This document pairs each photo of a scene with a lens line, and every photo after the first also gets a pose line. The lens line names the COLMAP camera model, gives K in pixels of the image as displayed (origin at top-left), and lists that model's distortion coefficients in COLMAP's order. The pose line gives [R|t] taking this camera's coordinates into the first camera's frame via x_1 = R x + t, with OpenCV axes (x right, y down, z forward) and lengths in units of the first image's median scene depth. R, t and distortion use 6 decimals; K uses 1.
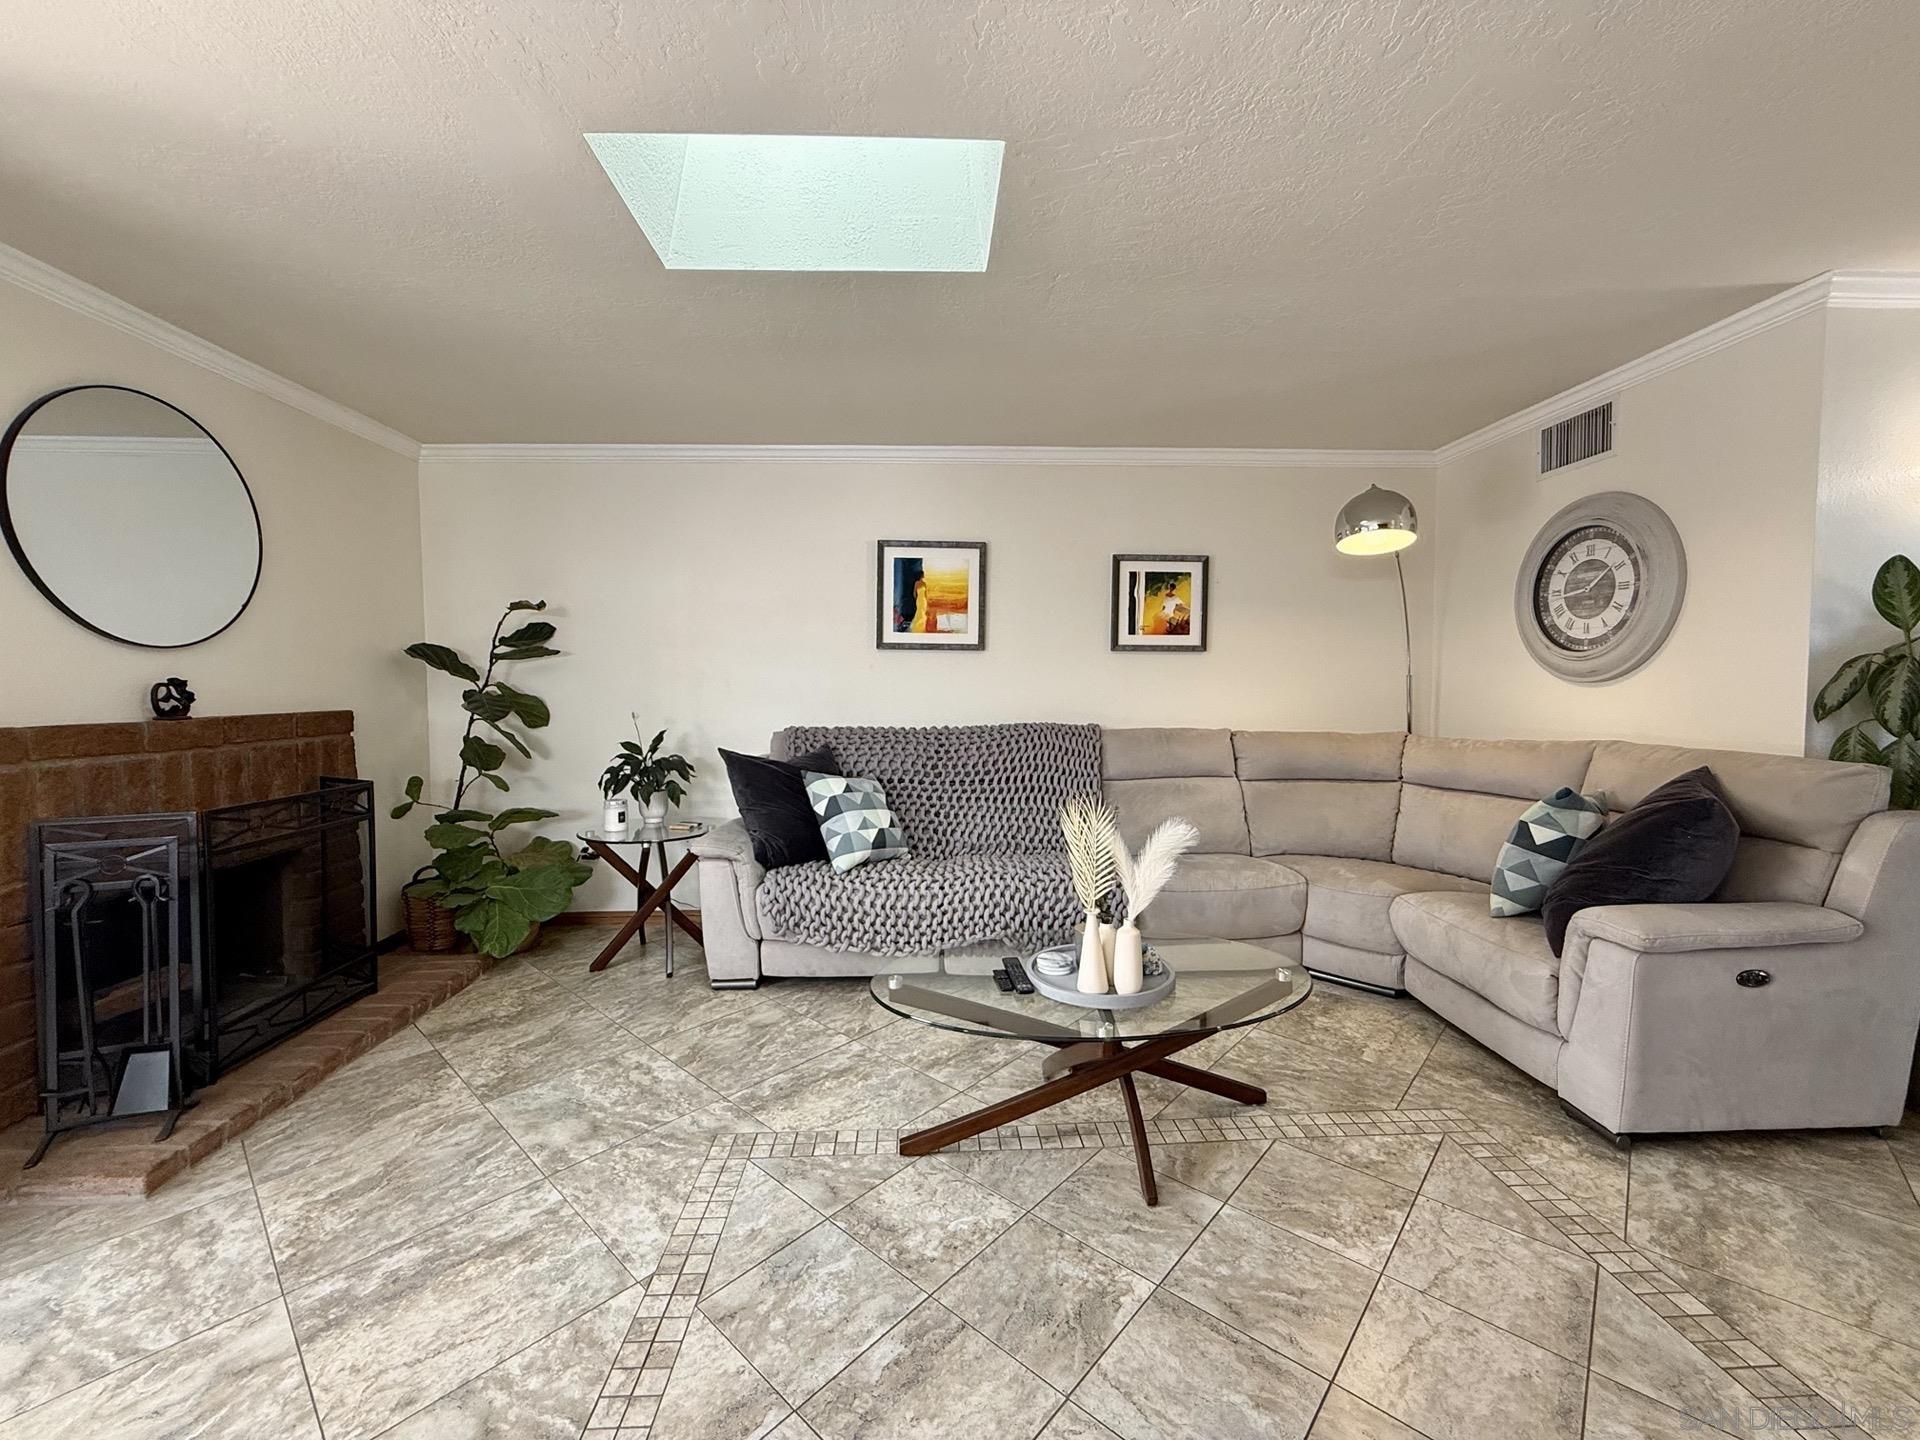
lens RADIAL K [[766.8, 0, 954.3], [0, 766.8, 723.6], [0, 0, 1]] dist [-0.000042, -0.000007]
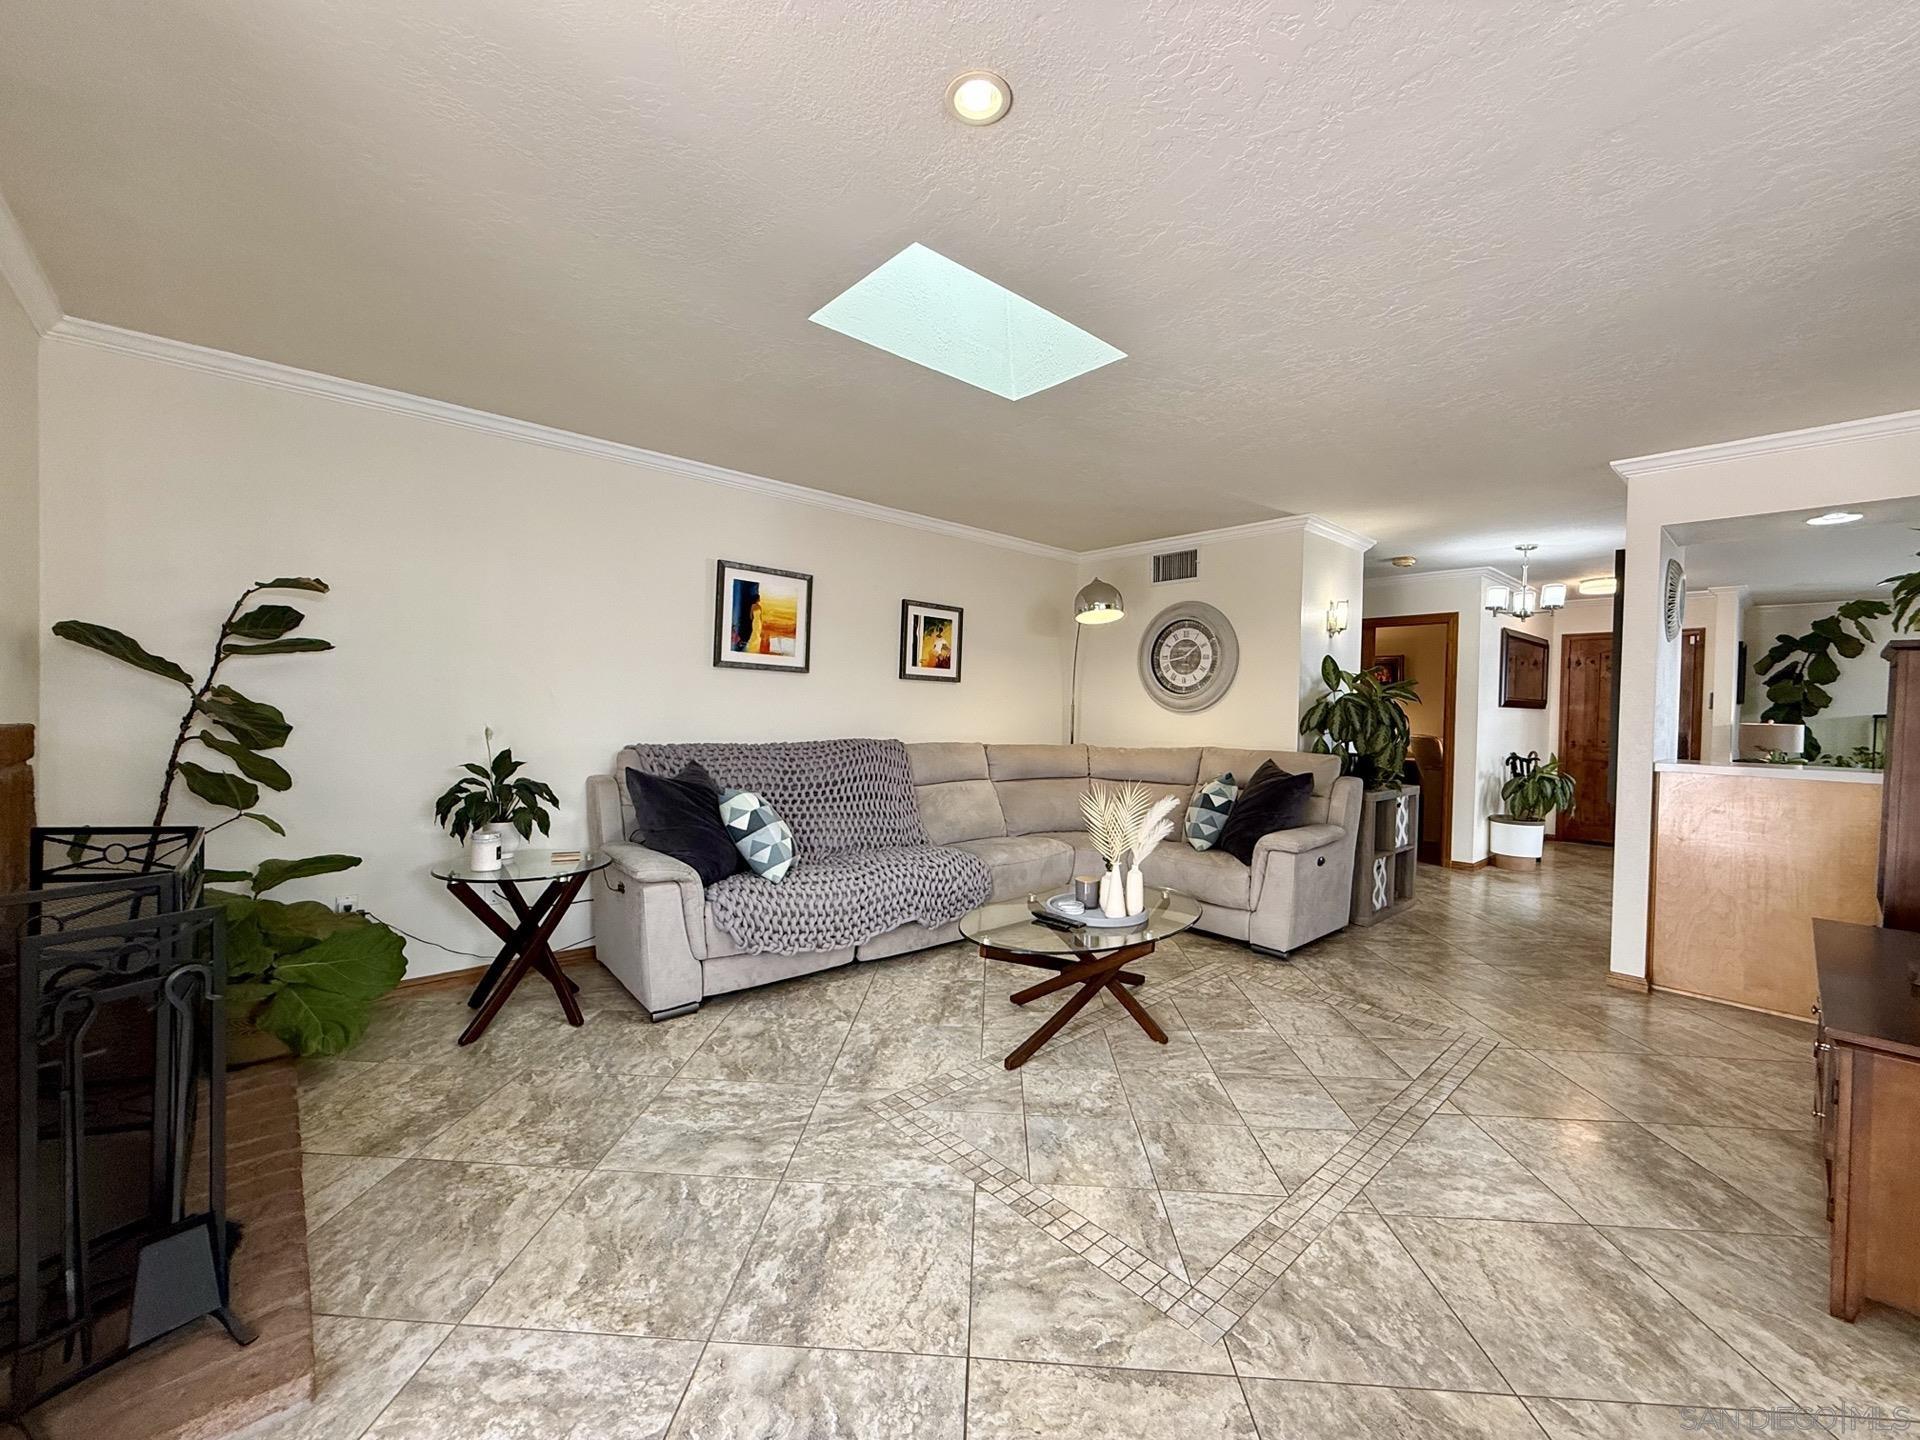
lens RADIAL K [[766.8, 0, 955.1], [0, 766.8, 721.4], [0, 0, 1]] dist [-0.000042, -0.000007]
pose [[0.771267, 0.008782, 0.636451, -0.634241], [0.007248, 0.999719, -0.022577, -0.000004], [-0.636471, 0.022026, 0.770986, 0.027403]]
